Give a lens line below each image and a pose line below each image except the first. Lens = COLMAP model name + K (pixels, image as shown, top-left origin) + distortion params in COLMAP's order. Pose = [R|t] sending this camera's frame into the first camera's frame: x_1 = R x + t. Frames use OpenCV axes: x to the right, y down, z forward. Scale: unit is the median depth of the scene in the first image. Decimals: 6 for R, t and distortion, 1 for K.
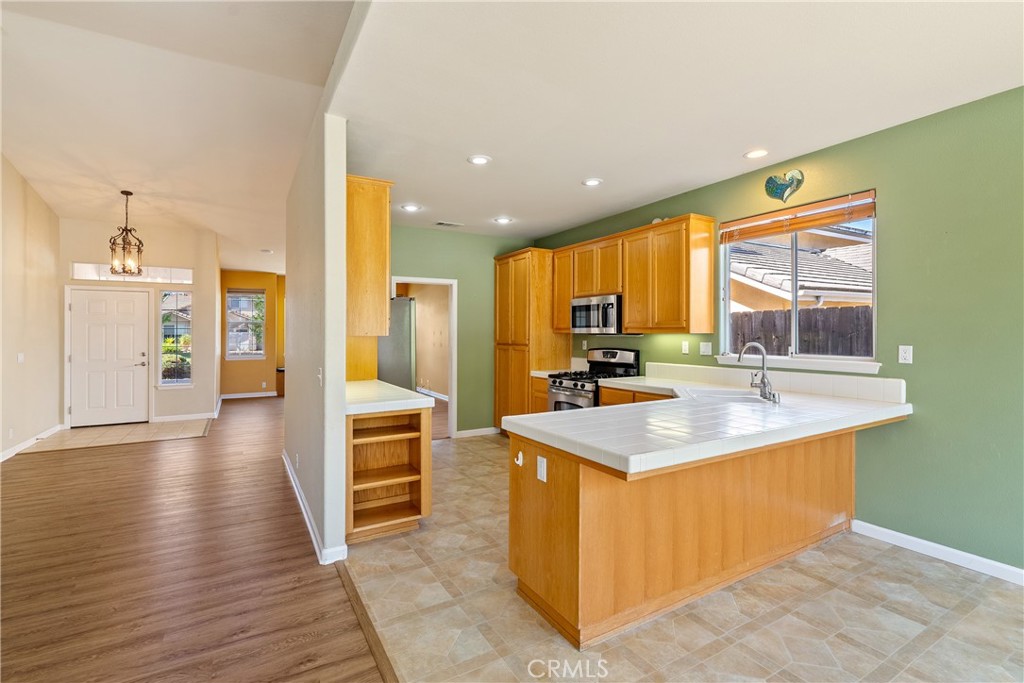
lens RADIAL K [[471.8, 0, 510.7], [0, 471.8, 332.1], [0, 0, 1]] dist [-0.000068, 0.000662]
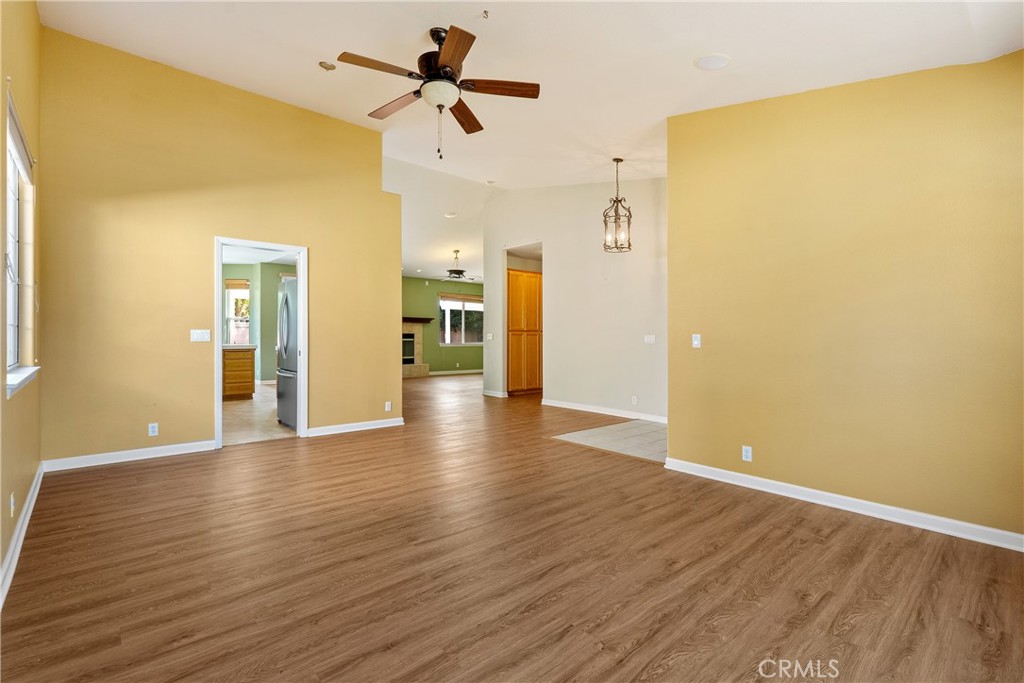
lens RADIAL K [[475.2, 0, 513.3], [0, 475.2, 335.3], [0, 0, 1]] dist [0.052339, 0.000104]
pose [[-0.978651, 0.002254, -0.205516, -0.430871], [0.001942, 0.999997, 0.001721, 0.040750], [0.205520, 0.001286, -0.978652, 1.866847]]
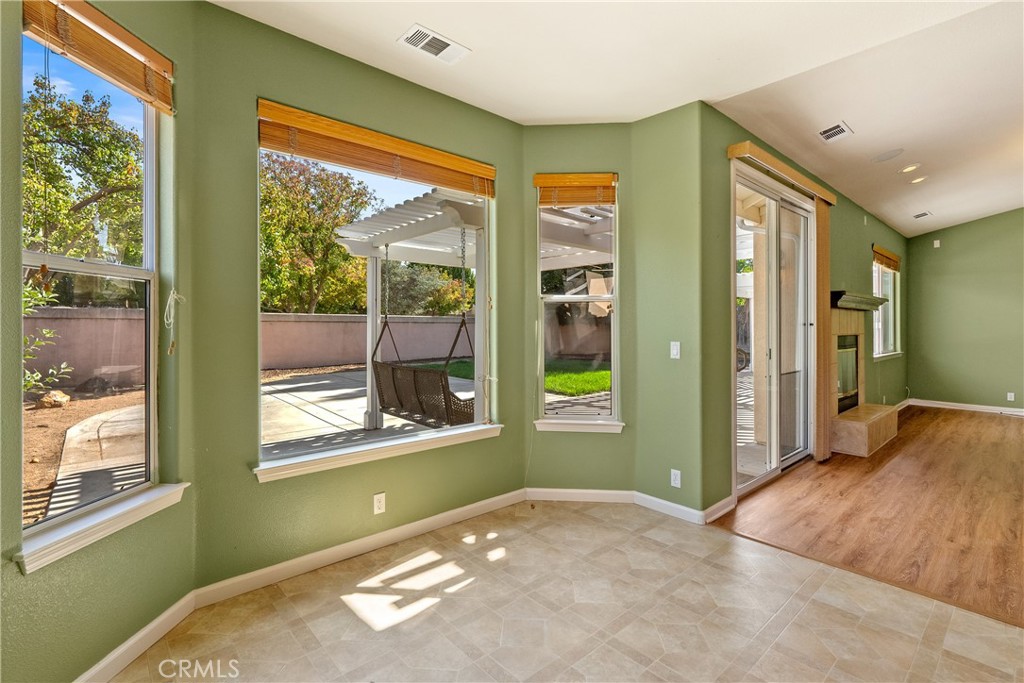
lens RADIAL K [[466.7, 0, 510.7], [0, 466.7, 323.2], [0, 0, 1]] dist [-0.001758, -0.000035]
pose [[-0.977588, -0.000029, -0.210527, 0.398035], [0.001474, 0.999975, -0.006978, 0.020496], [0.210522, -0.007132, -0.977563, 0.438643]]
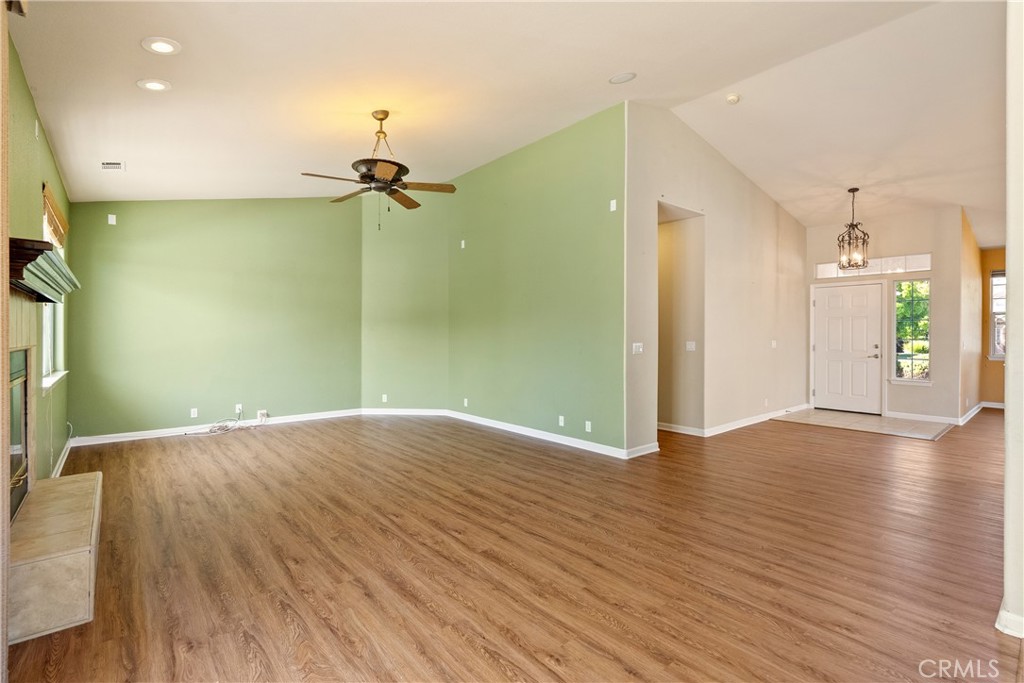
lens RADIAL K [[471.8, 0, 510.7], [0, 471.8, 332.1], [0, 0, 1]] dist [-0.000068, 0.000662]
pose [[0.180182, 0.000385, -0.983633, 0.077209], [-0.001783, 0.999998, 0.000065, 0.020920], [0.983632, 0.001742, 0.180183, 0.067720]]
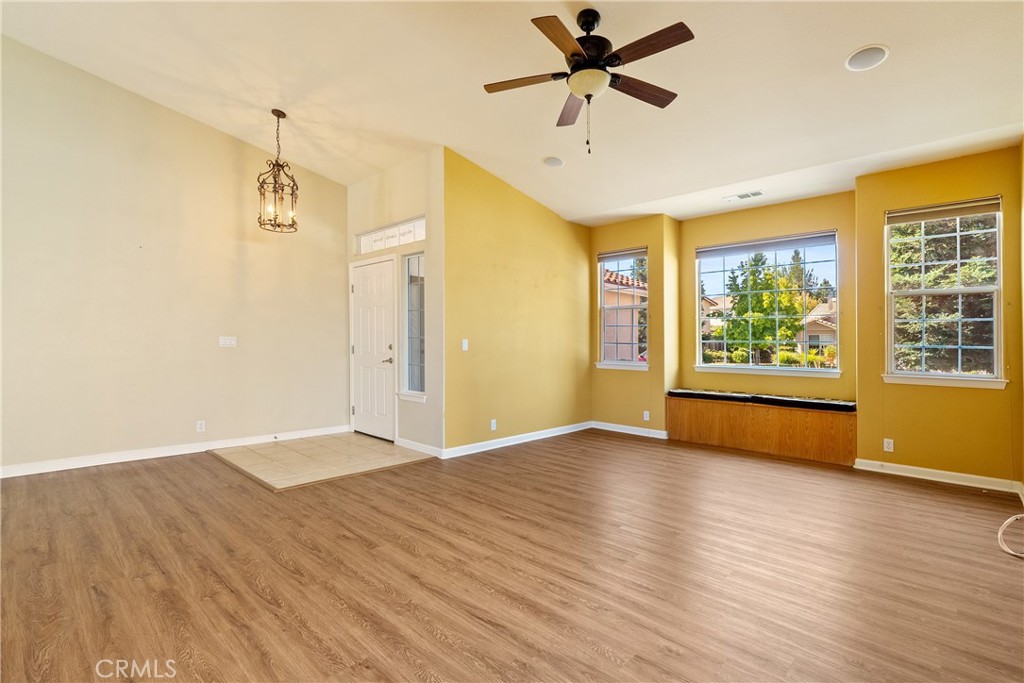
lens RADIAL K [[476.1, 0, 497.8], [0, 476.1, 342.1], [0, 0, 1]] dist [-0.003538, -0.000236]
pose [[0.272289, 0.007414, -0.962187, -0.033931], [-0.016080, 0.999866, 0.003154, 0.040627], [0.962081, 0.014613, 0.272372, 1.127801]]
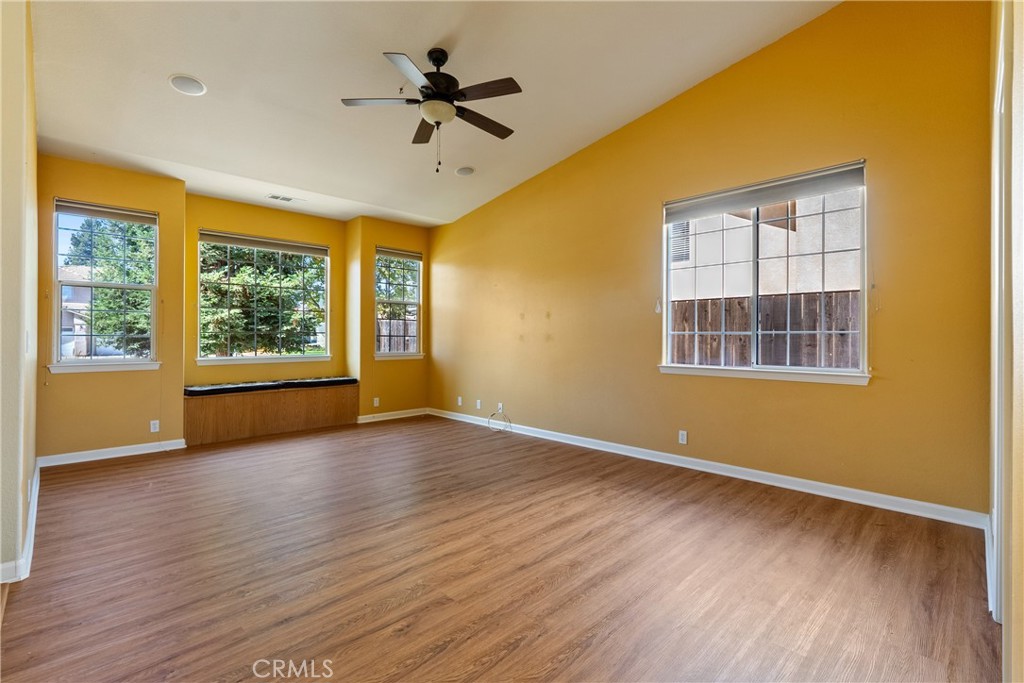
lens RADIAL K [[462.6, 0, 515.0], [0, 462.6, 340.1], [0, 0, 1]] dist [-0.000185, 0.000364]
pose [[0.966133, 0.005229, 0.257990, -0.511076], [-0.006561, 0.999969, 0.004303, 0.042034], [-0.257960, -0.005850, 0.966138, 0.811961]]
